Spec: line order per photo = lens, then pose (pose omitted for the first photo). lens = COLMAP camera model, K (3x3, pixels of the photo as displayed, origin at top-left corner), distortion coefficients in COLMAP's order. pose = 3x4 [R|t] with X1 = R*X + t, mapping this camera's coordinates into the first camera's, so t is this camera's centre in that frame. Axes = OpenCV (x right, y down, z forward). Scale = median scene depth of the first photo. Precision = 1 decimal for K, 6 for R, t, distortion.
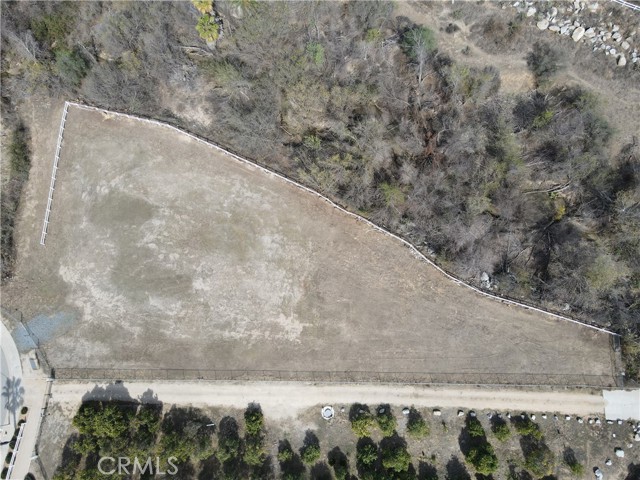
lens RADIAL K [[470.6, 0, 321.8], [0, 470.6, 240.5], [0, 0, 1]] dist [0.002737, 0.028336]
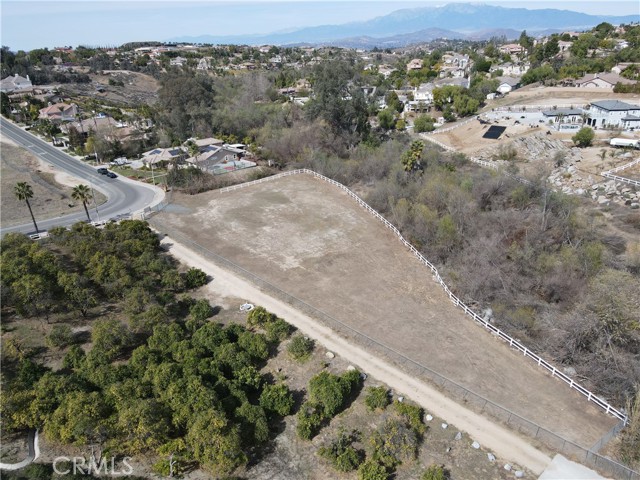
lens RADIAL K [[470.6, 0, 321.8], [0, 470.6, 240.5], [0, 0, 1]] dist [0.002737, 0.028336]
pose [[0.693844, 0.313816, -0.648151, 0.642689], [-0.698601, 0.511736, -0.500083, 0.631473], [0.174748, 0.799779, 0.574297, 0.379766]]
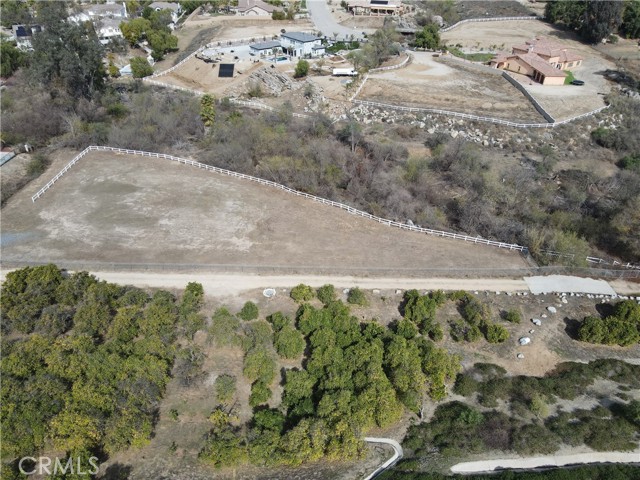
lens RADIAL K [[470.6, 0, 321.8], [0, 470.6, 240.5], [0, 0, 1]] dist [0.002737, 0.028336]
pose [[0.996710, 0.058405, 0.056196, 0.059201], [-0.005790, 0.742884, -0.669396, 0.920816], [-0.080843, 0.666868, 0.740778, 0.163907]]
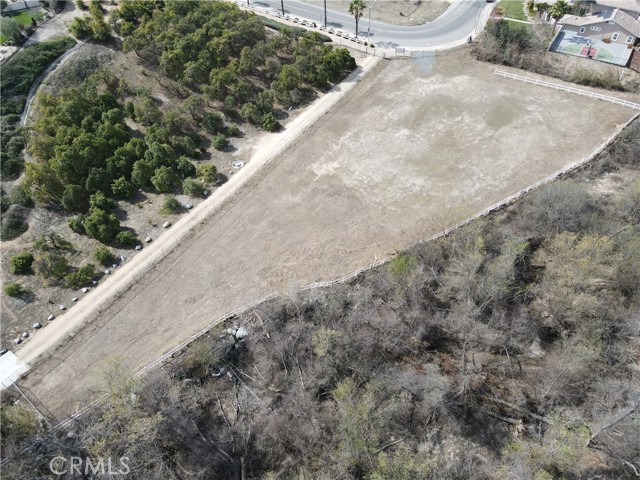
lens RADIAL K [[470.6, 0, 321.8], [0, 470.6, 240.5], [0, 0, 1]] dist [0.002737, 0.028336]
pose [[-0.519366, 0.667871, -0.533111, 0.578638], [-0.811957, -0.191174, 0.551523, -0.398678], [0.266429, 0.719306, 0.641572, 0.469329]]
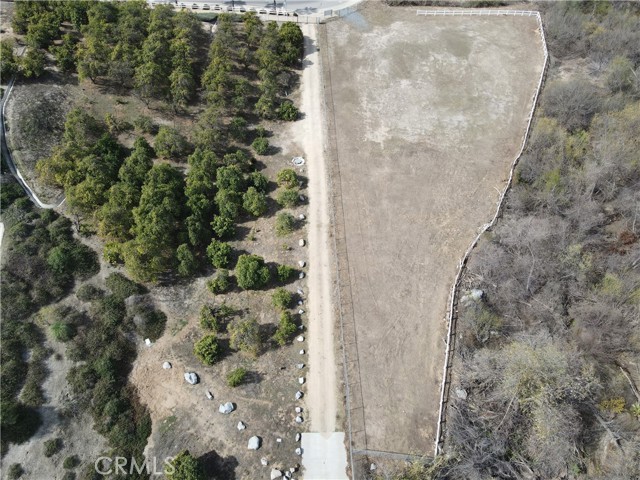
lens RADIAL K [[470.6, 0, 321.8], [0, 470.6, 240.5], [0, 0, 1]] dist [0.002737, 0.028336]
pose [[0.050024, 0.796545, -0.602506, 0.720947], [-0.973092, 0.174729, 0.150208, 0.189761], [0.224922, 0.578780, 0.783852, 0.314711]]
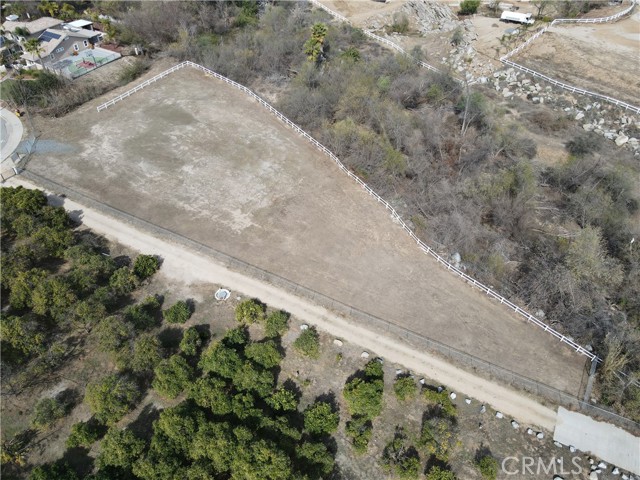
lens RADIAL K [[470.6, 0, 321.8], [0, 470.6, 240.5], [0, 0, 1]] dist [0.002737, 0.028336]
pose [[0.890496, 0.367057, -0.268861, 0.349376], [-0.453611, 0.762221, -0.461797, 0.578573], [0.035426, 0.533186, 0.845256, 0.232019]]
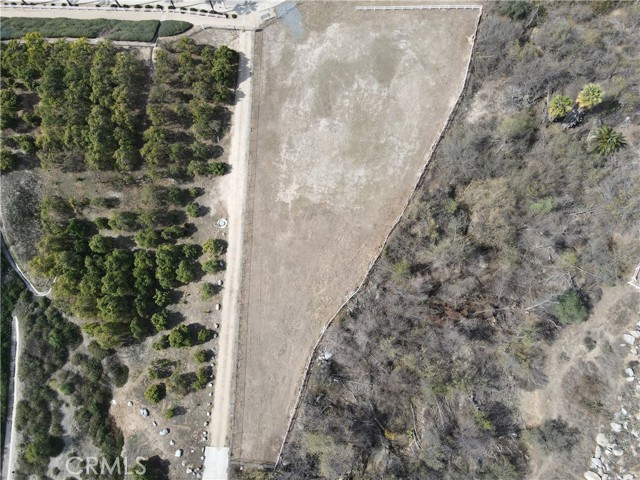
lens RADIAL K [[470.6, 0, 321.8], [0, 470.6, 240.5], [0, 0, 1]] dist [0.002737, 0.028336]
pose [[0.001333, 0.979421, -0.201824, 0.306860], [-0.957972, 0.059146, 0.280697, -0.242573], [0.286858, 0.192968, 0.938337, -0.114178]]
